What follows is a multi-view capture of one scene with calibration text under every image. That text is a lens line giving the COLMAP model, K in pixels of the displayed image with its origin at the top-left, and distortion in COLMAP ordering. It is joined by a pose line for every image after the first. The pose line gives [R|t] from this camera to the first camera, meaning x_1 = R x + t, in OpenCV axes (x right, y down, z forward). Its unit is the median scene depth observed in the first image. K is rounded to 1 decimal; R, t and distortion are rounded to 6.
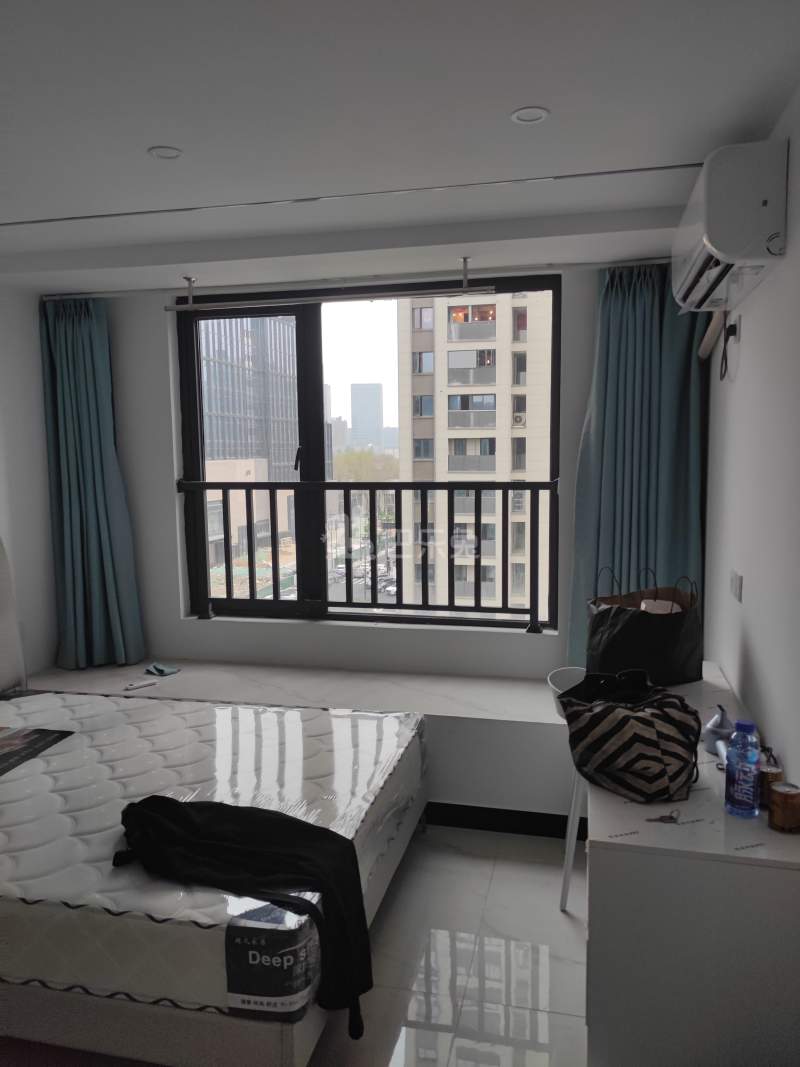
lens RADIAL K [[795.7, 0, 400.0], [0, 795.7, 533.5], [0, 0, 1]] dist [0.053318, -0.052108]
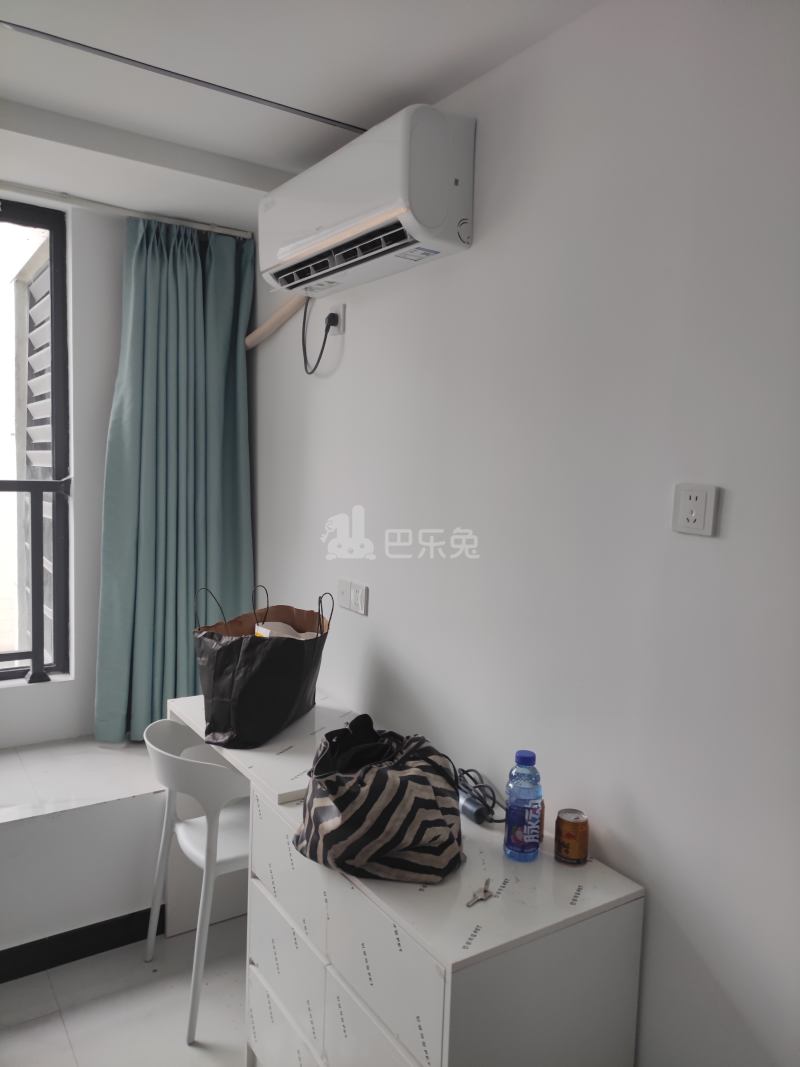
lens RADIAL K [[795.7, 0, 400.0], [0, 795.7, 533.5], [0, 0, 1]] dist [0.053318, -0.052108]
pose [[0.682466, -0.033417, 0.730153, -0.212144], [0.035228, 0.999297, 0.012808, -0.018647], [-0.730068, 0.016981, 0.683164, 0.333859]]
